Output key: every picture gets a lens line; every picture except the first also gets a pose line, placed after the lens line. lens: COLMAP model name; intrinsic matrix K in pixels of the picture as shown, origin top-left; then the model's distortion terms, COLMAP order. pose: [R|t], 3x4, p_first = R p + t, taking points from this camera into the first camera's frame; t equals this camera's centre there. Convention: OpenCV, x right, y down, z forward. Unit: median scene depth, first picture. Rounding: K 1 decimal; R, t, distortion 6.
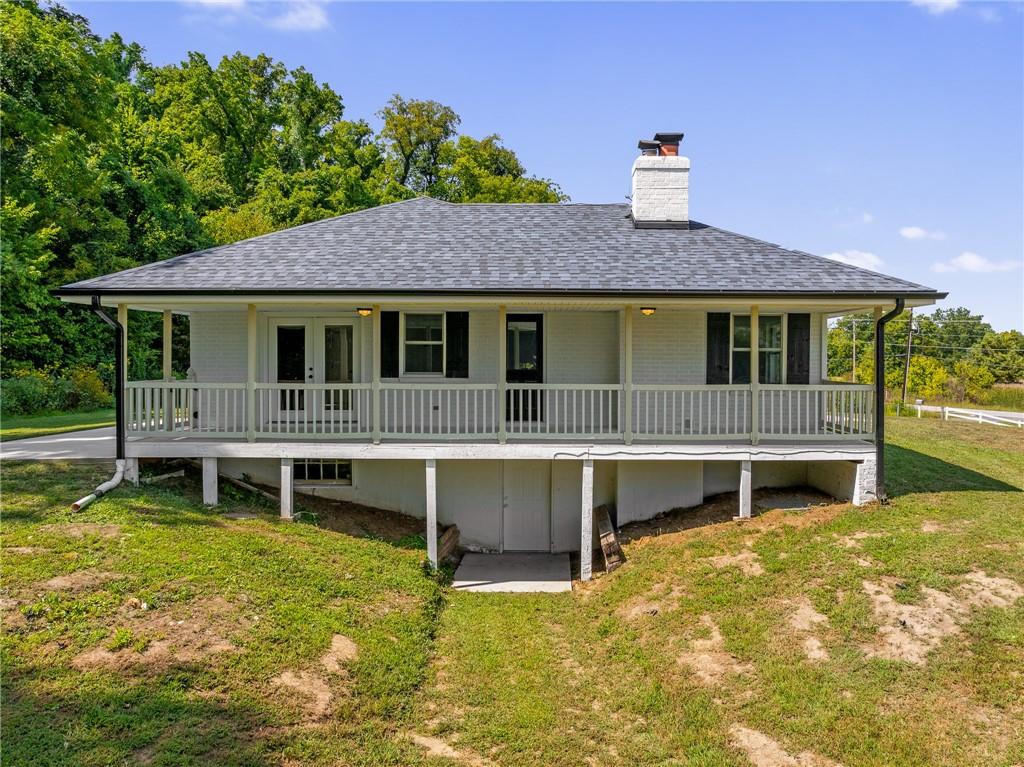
lens RADIAL K [[746.5, 0, 549.1], [0, 746.5, 383.8], [0, 0, 1]] dist [-0.036491, 0.003212]
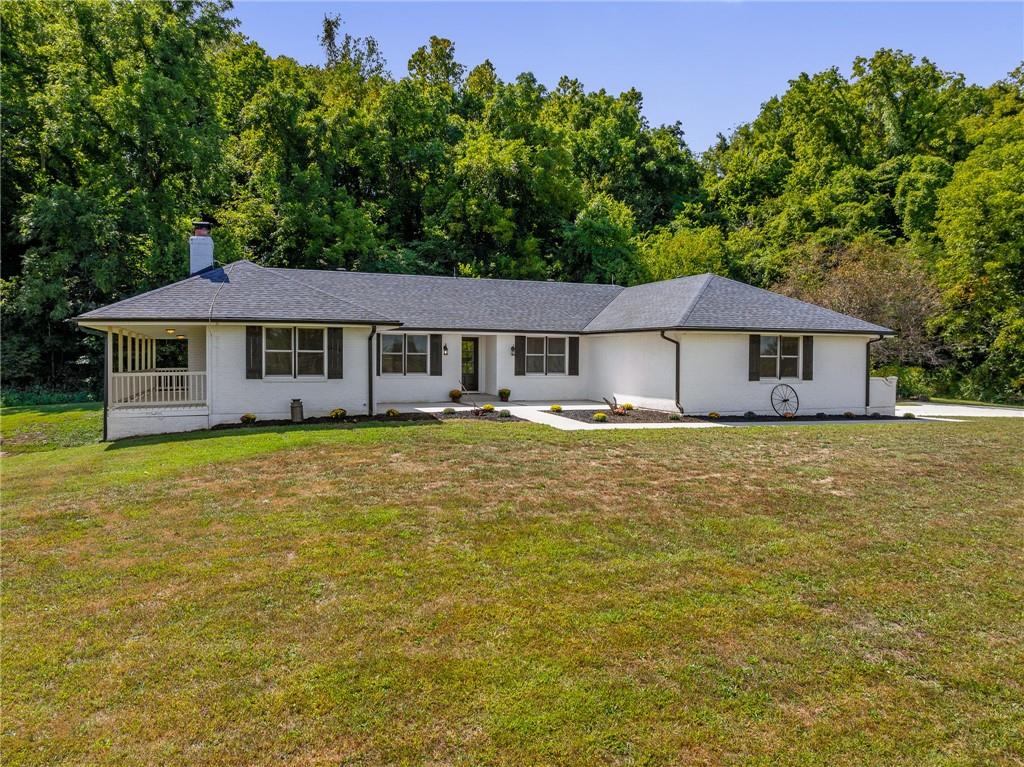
lens RADIAL K [[728.6, 0, 512.0], [0, 728.6, 383.5], [0, 0, 1]] dist [-0.037859, -0.000348]
pose [[0.365532, 0.026323, -0.930426, 1.908631], [-0.020444, 0.999586, 0.020248, -0.022883], [0.930574, 0.011620, 0.365919, 1.041558]]
